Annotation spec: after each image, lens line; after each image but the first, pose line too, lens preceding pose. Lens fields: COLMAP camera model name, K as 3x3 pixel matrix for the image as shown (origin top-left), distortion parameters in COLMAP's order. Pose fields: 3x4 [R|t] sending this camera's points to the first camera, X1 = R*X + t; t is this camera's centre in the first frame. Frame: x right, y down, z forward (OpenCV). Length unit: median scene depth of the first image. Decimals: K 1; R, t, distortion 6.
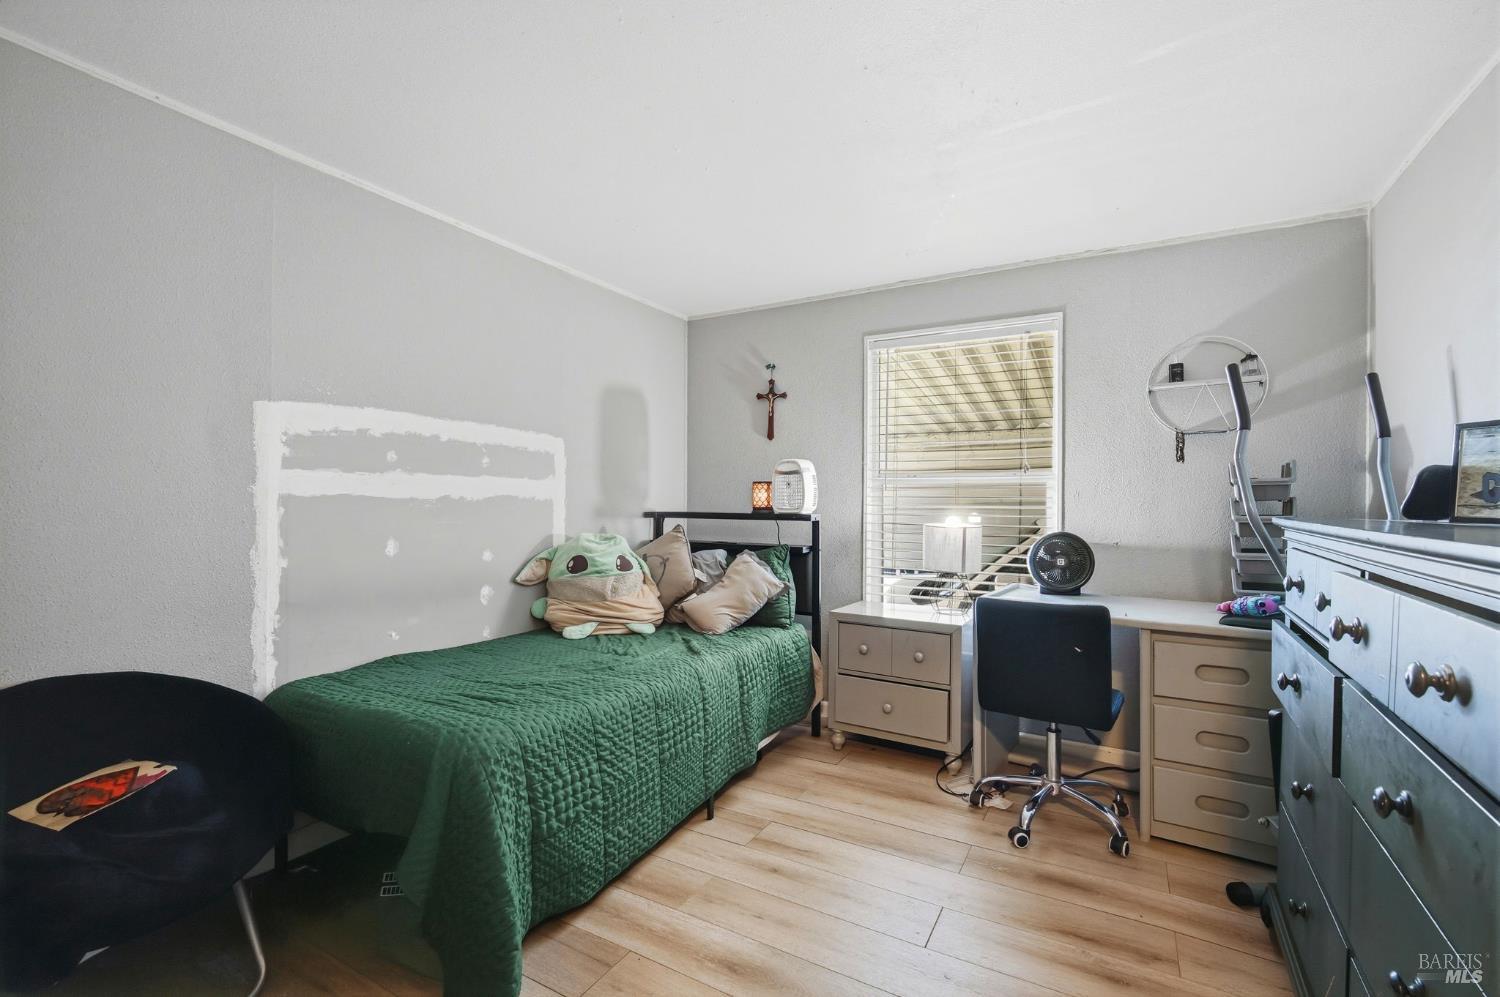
lens RADIAL K [[686.5, 0, 748.2], [0, 686.5, 501.8], [0, 0, 1]] dist [-0.017271, 0.003195]
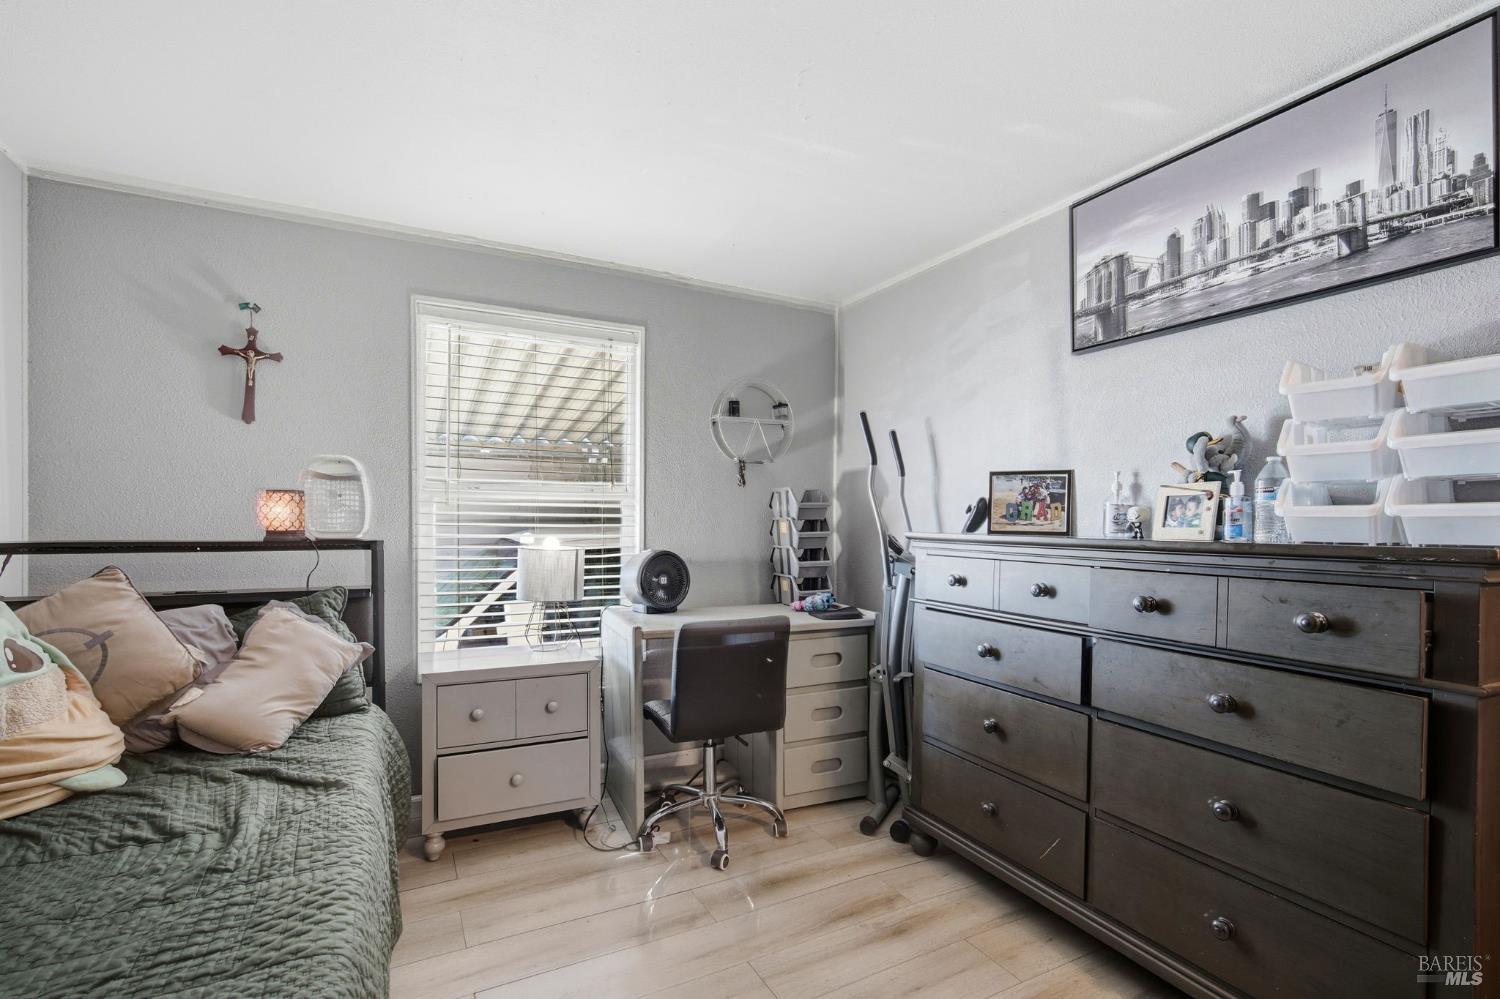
lens RADIAL K [[686.5, 0, 788.3], [0, 686.5, 524.1], [0, 0, 1]] dist [-0.017271, 0.003195]
pose [[0.510280, -0.008305, 0.859968, -0.310562], [0.000380, 0.999955, 0.009432, -0.004206], [-0.860008, -0.004486, 0.510261, 0.315920]]
